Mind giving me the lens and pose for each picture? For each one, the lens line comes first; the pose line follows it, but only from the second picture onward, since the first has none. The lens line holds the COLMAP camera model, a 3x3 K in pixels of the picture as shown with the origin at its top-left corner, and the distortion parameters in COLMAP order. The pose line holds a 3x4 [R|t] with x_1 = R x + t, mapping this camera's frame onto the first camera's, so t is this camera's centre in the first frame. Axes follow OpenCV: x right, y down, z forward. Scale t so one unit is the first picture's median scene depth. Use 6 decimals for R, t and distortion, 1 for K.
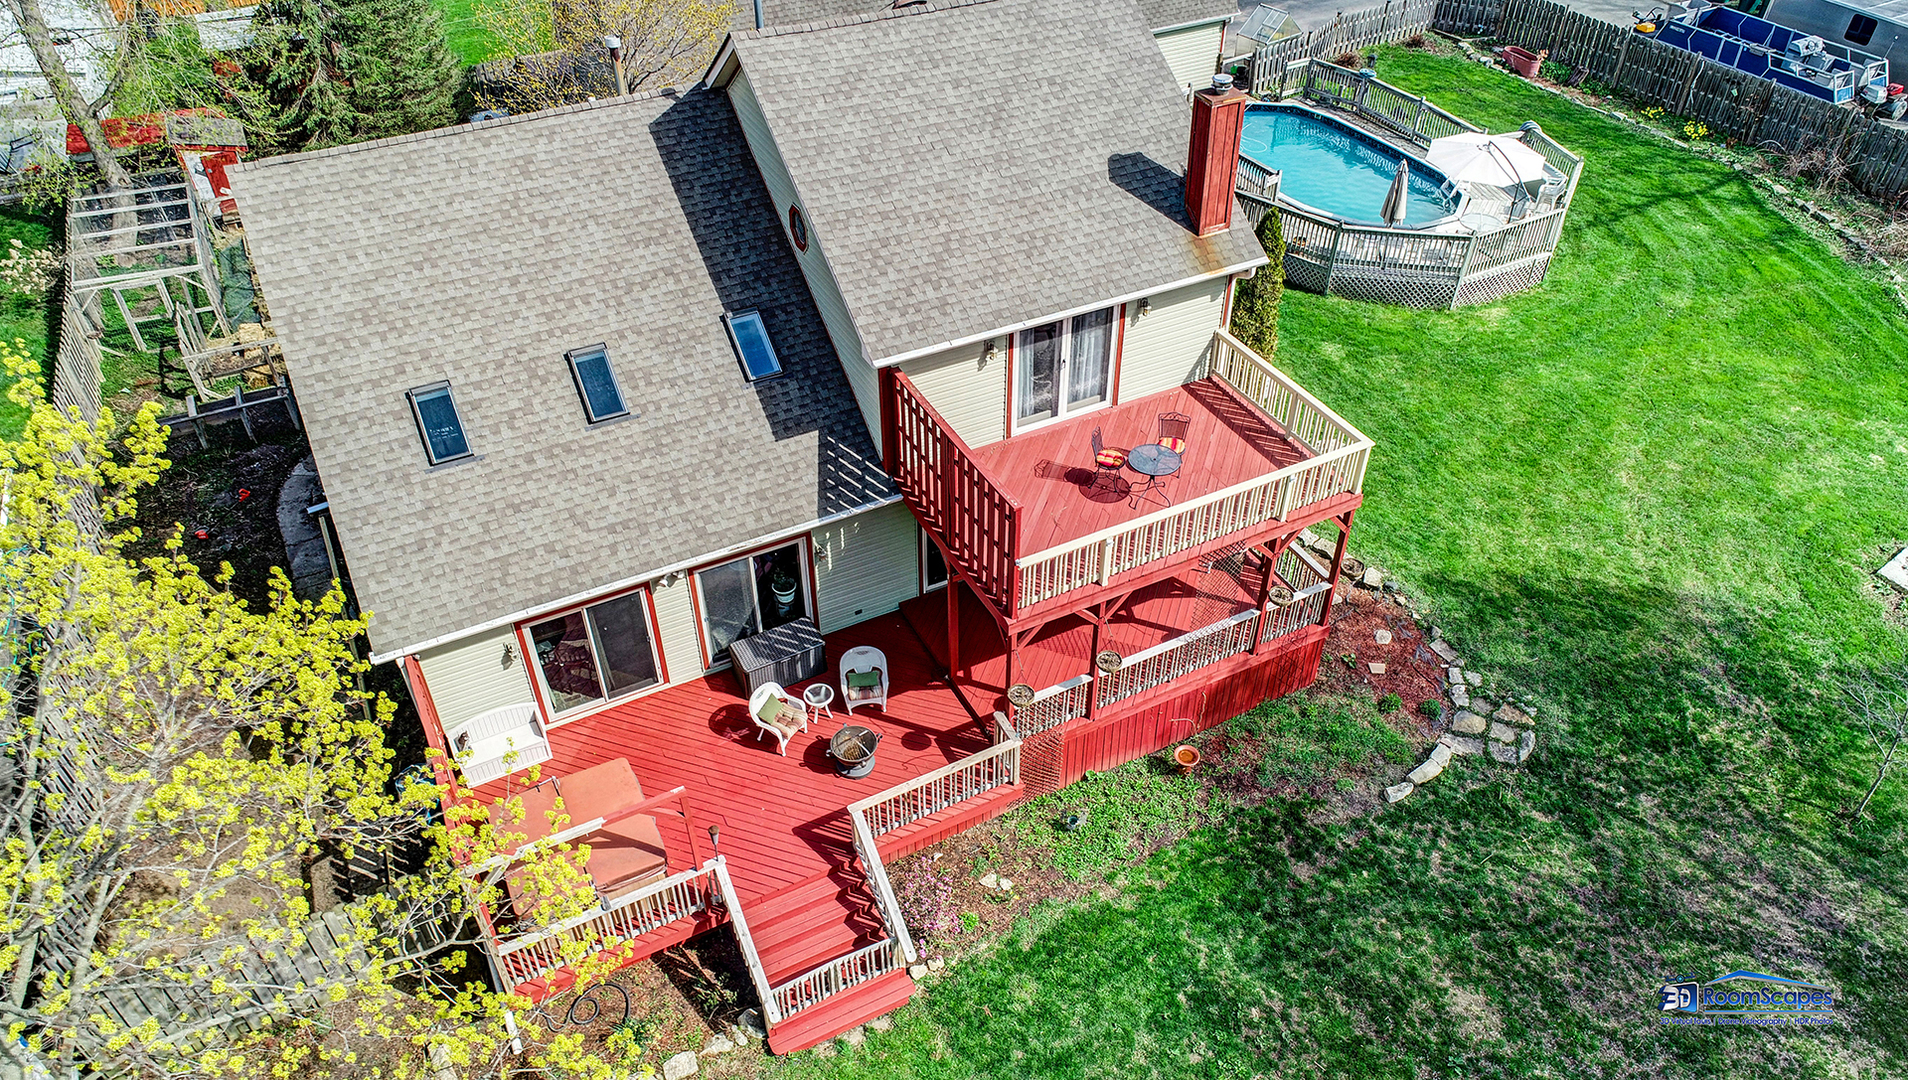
lens RADIAL K [[1286.9, 0, 959.8], [0, 1286.9, 544.4], [0, 0, 1]] dist [0.001357, -0.002293]
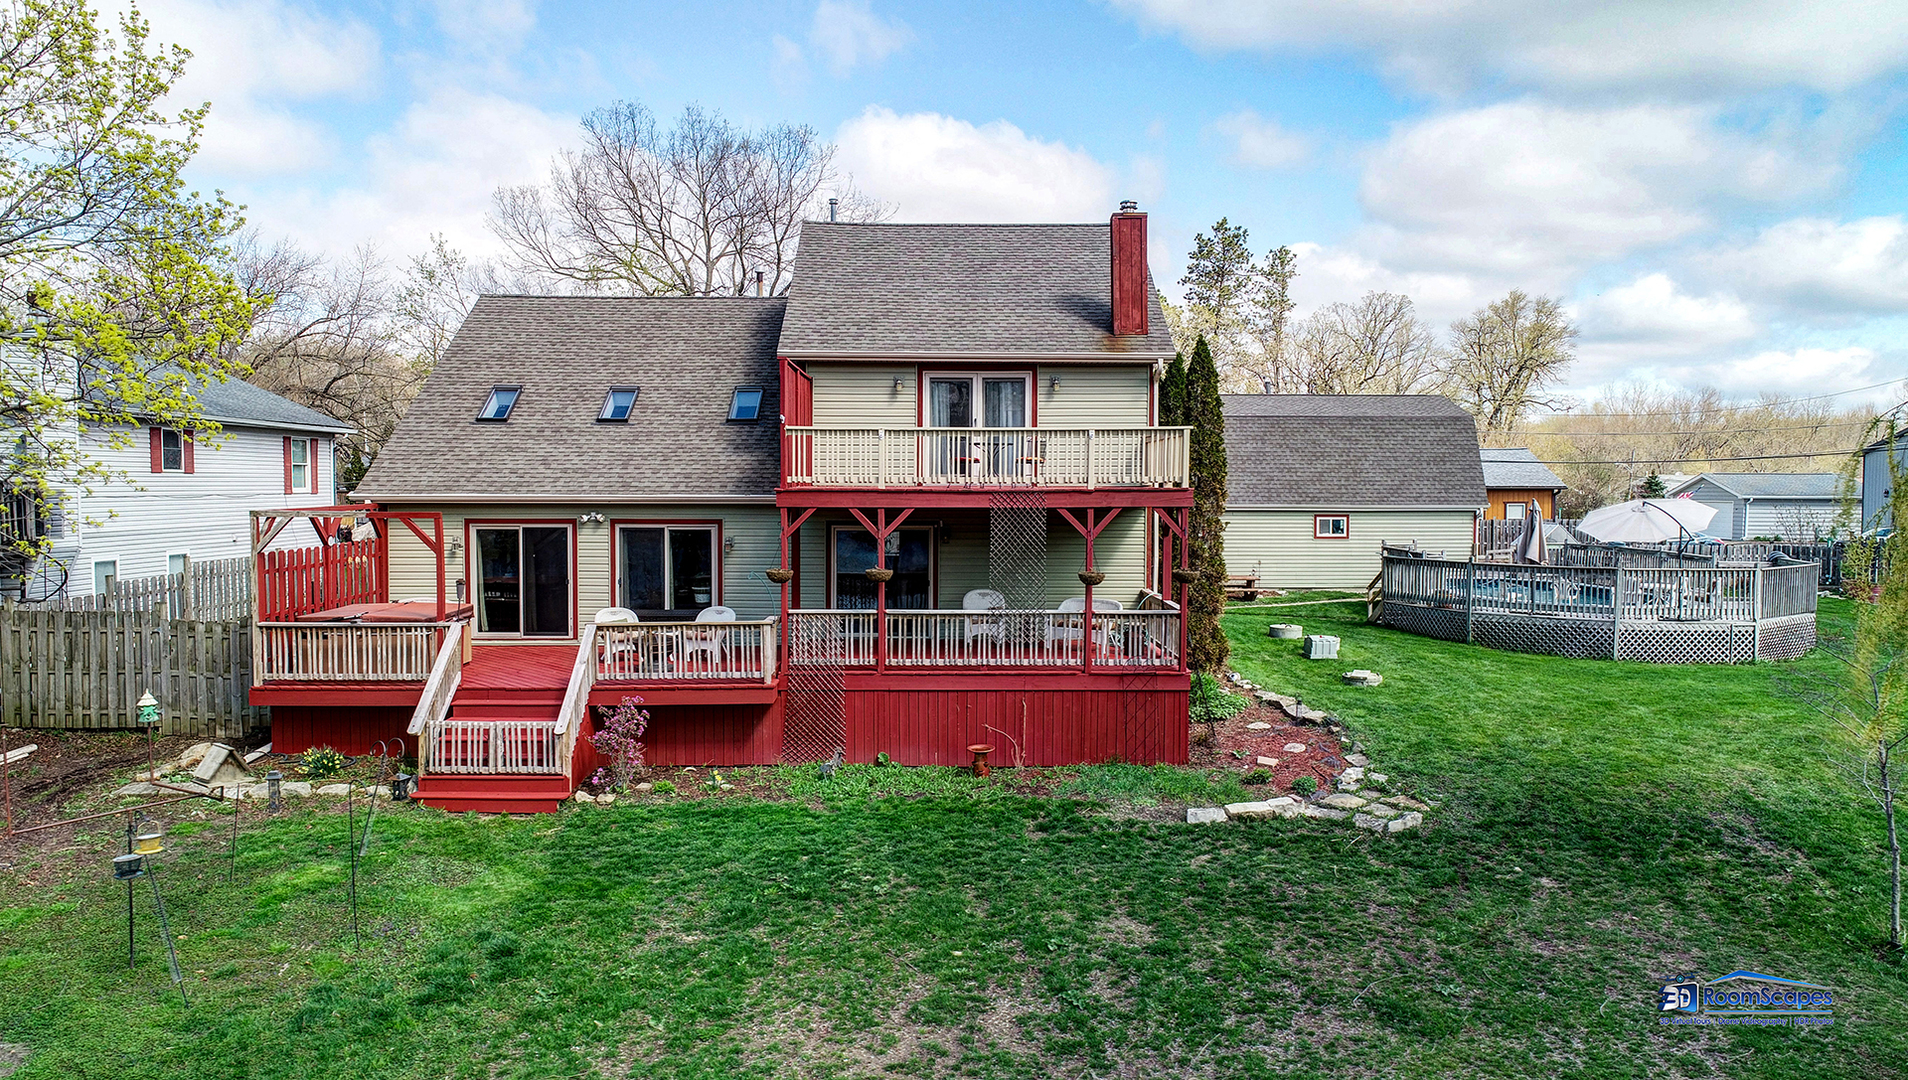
lens RADIAL K [[1286.9, 0, 959.8], [0, 1286.9, 544.4], [0, 0, 1]] dist [0.001357, -0.002293]
pose [[0.894088, 0.024162, -0.447238, 0.616086], [-0.288567, 0.794752, -0.533946, 0.587648], [0.342542, 0.606453, 0.717551, 0.274296]]
